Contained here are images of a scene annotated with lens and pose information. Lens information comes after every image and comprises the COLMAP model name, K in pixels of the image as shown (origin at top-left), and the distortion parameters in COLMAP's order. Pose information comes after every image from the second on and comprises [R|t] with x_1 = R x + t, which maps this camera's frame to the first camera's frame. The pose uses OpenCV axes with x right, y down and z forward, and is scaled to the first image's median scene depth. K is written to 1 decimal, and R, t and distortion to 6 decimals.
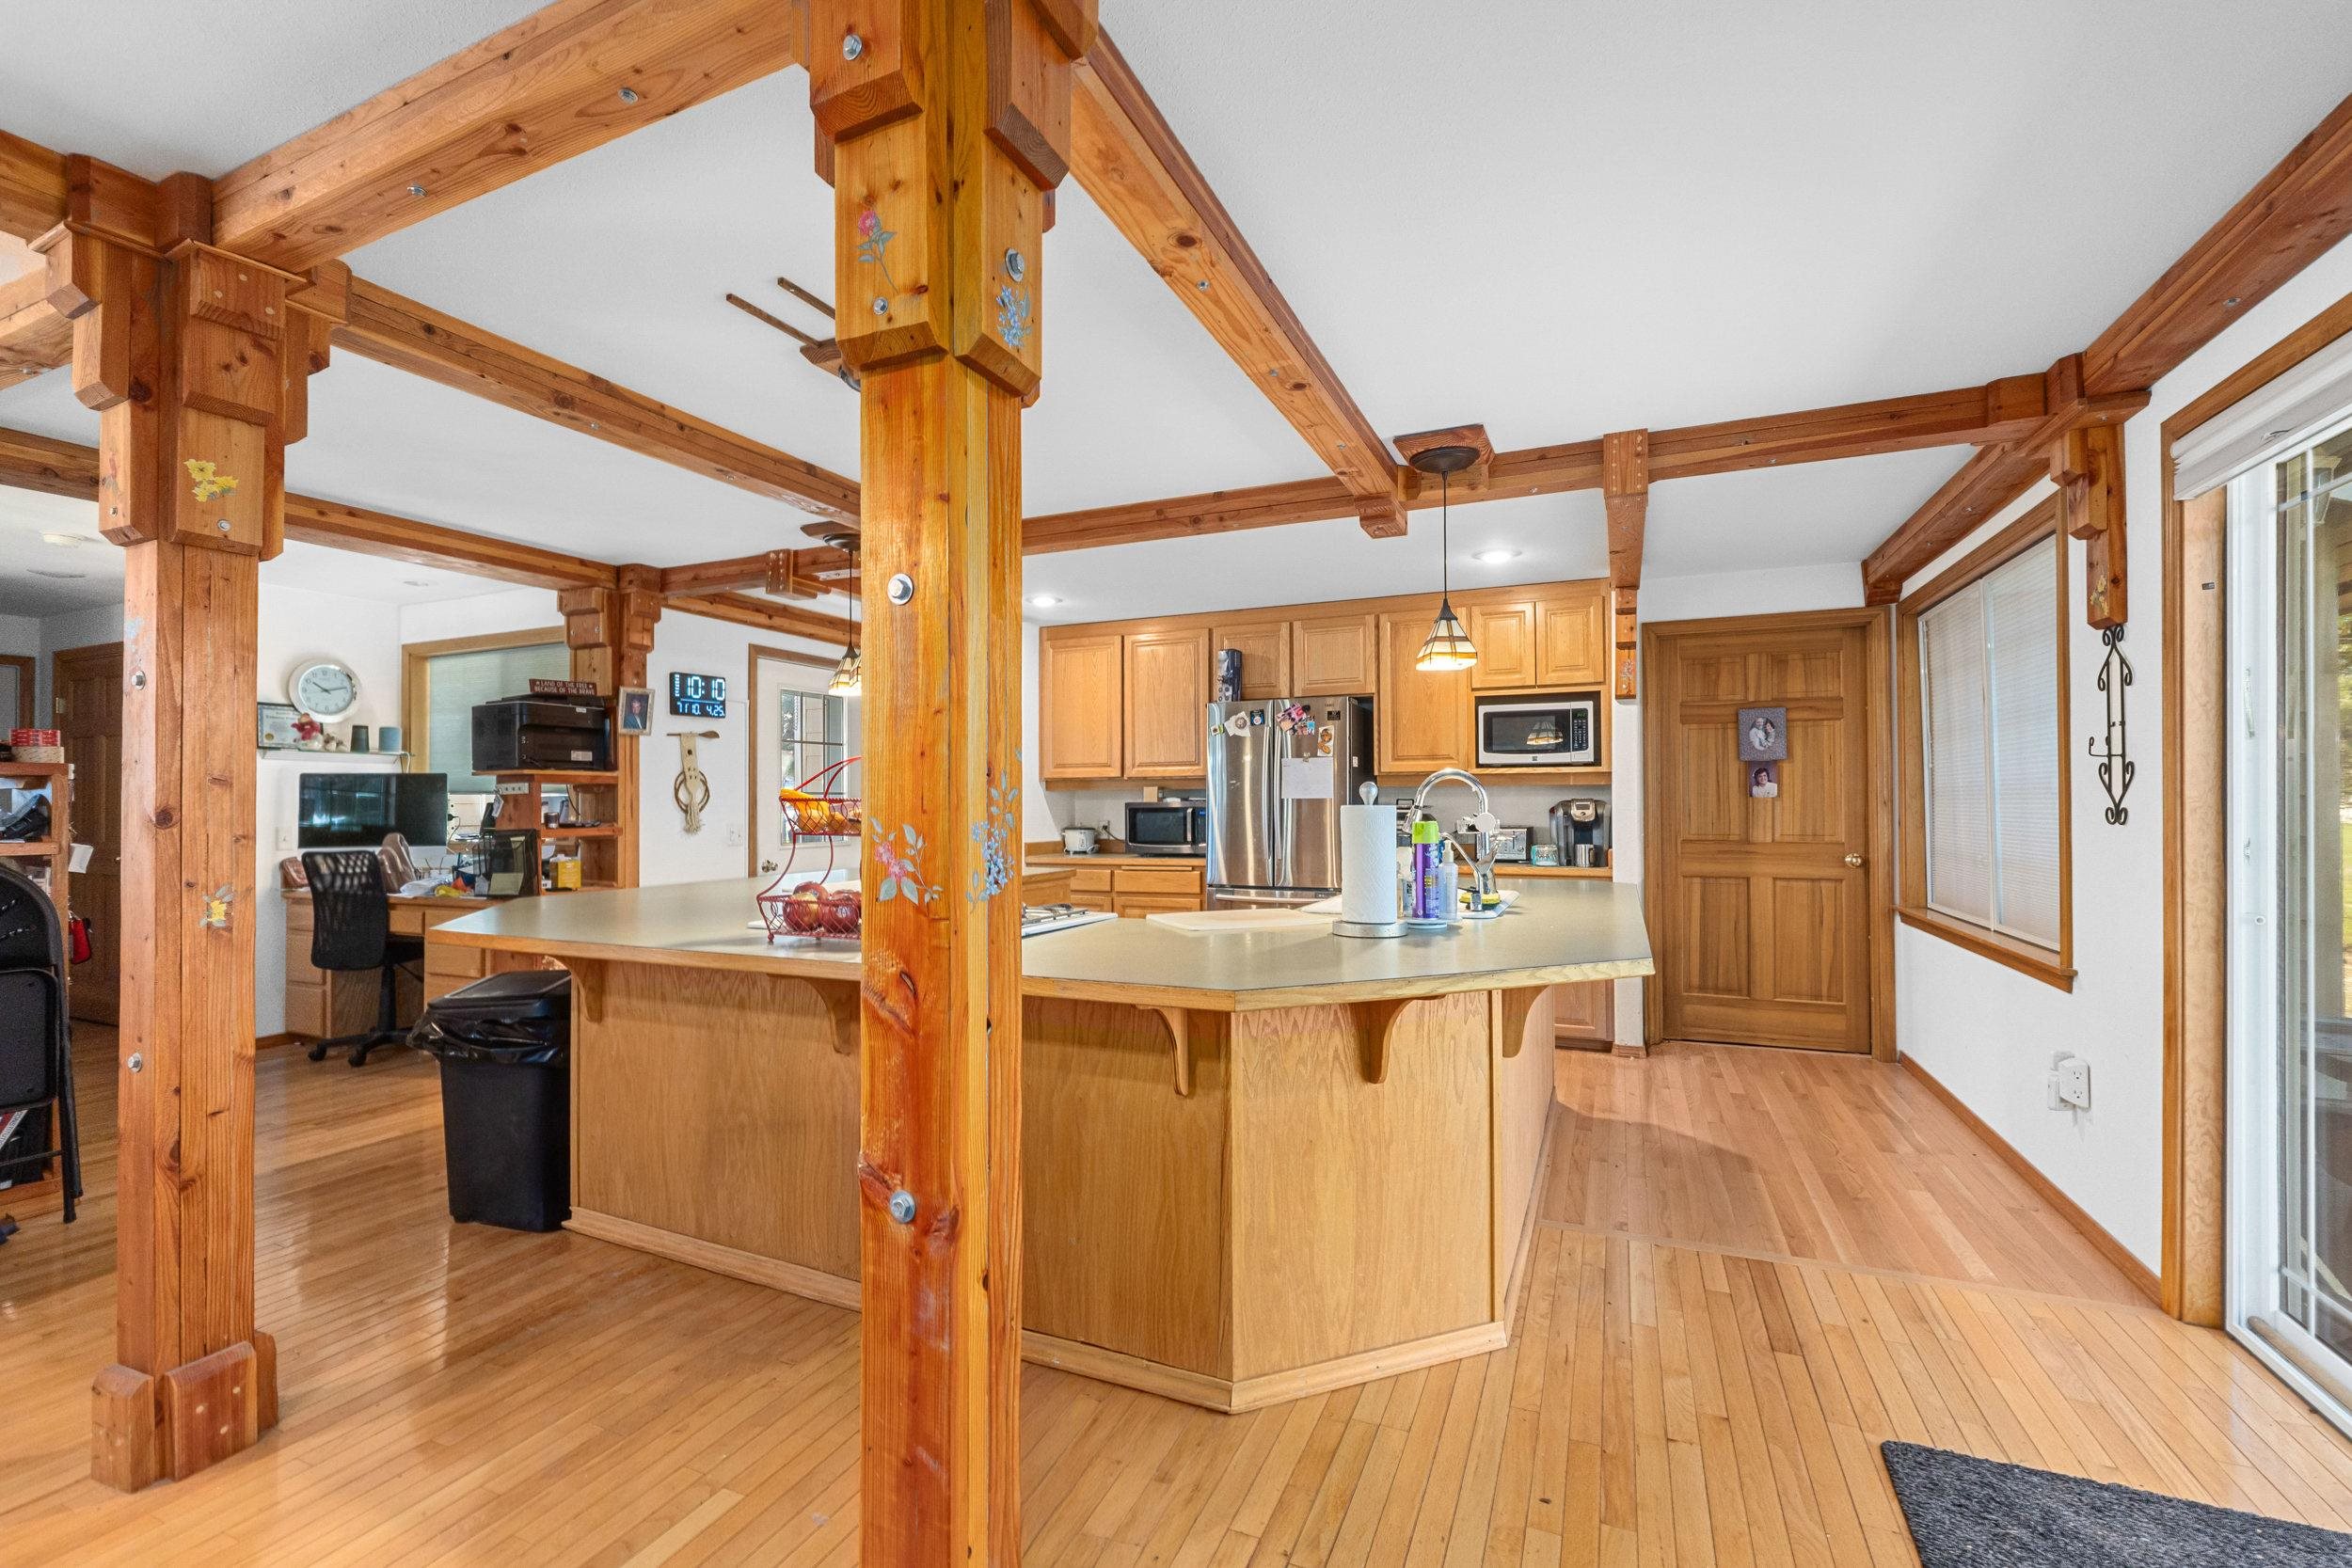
lens RADIAL K [[1016.7, 0, 1139.5], [0, 1016.7, 786.9], [0, 0, 1]] dist [-0.010787, 0.000127]
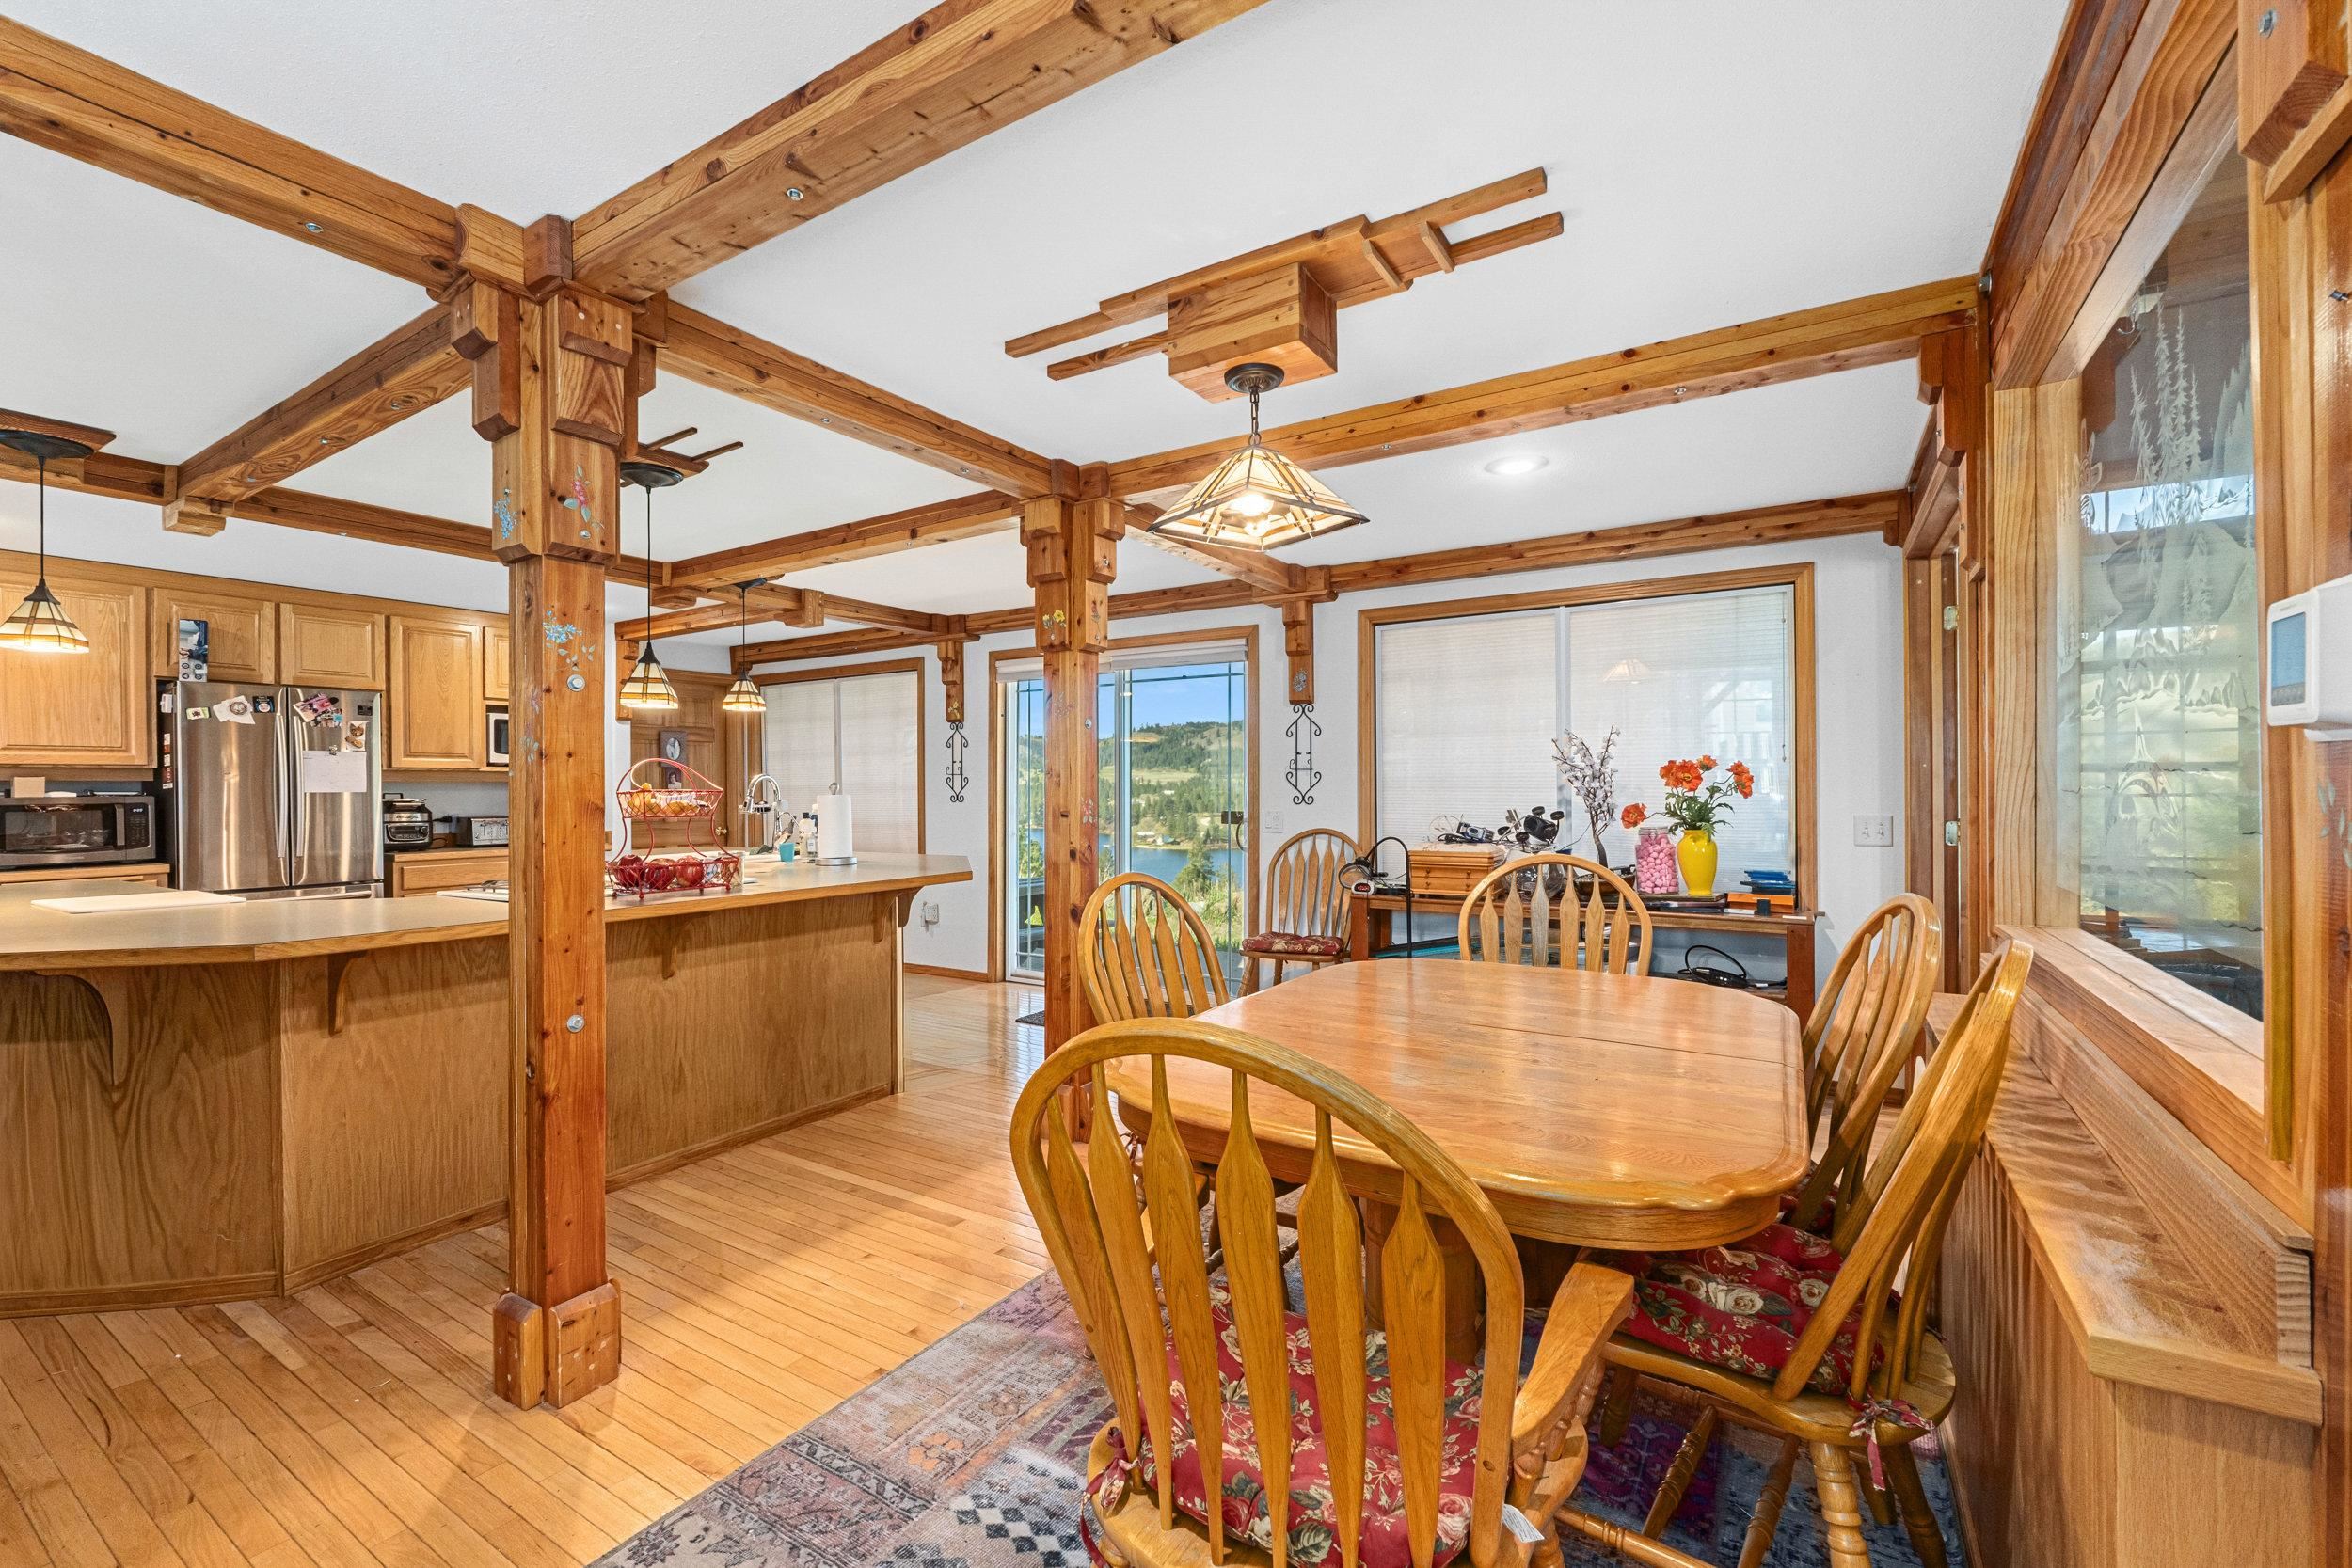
lens RADIAL K [[991.1, 0, 1176.0], [0, 991.1, 784.0], [0, 0, 1]] dist [-0.011836, -0.000105]
pose [[0.127238, 0.009608, 0.991826, -0.613679], [-0.008947, 0.999924, -0.008538, 0.003771], [-0.991832, -0.007788, 0.127314, 0.065394]]
